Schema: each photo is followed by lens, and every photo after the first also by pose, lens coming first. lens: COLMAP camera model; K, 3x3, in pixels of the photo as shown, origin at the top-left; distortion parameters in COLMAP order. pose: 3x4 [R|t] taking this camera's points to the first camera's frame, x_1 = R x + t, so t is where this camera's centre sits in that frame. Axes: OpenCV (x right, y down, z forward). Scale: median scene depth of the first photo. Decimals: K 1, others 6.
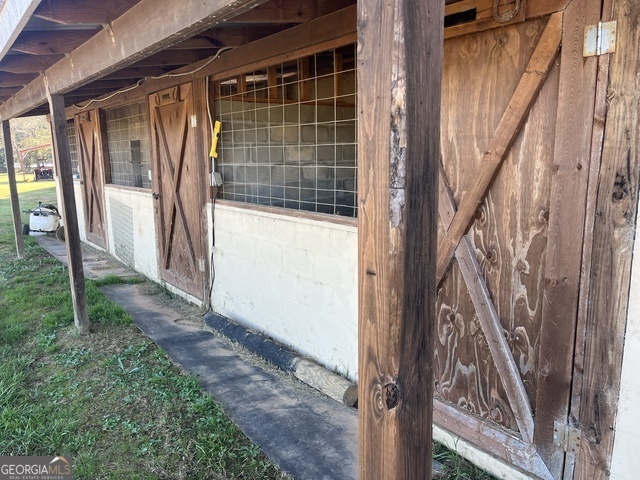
lens RADIAL K [[483.2, 0, 320.0], [0, 483.2, 240.0], [0, 0, 1]] dist [0.108071, -0.140597]
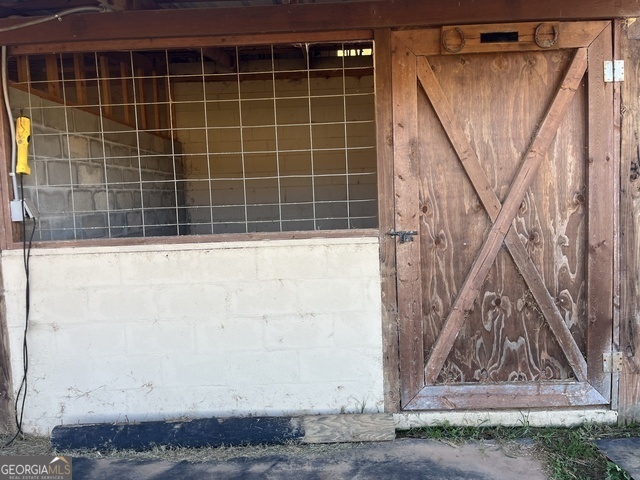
lens RADIAL K [[483.2, 0, 320.0], [0, 483.2, 240.0], [0, 0, 1]] dist [0.108071, -0.140597]
pose [[0.625523, -0.073922, 0.776696, -0.934228], [0.166144, 0.985289, -0.040032, -0.000647], [-0.762311, 0.154084, 0.628602, 0.669706]]
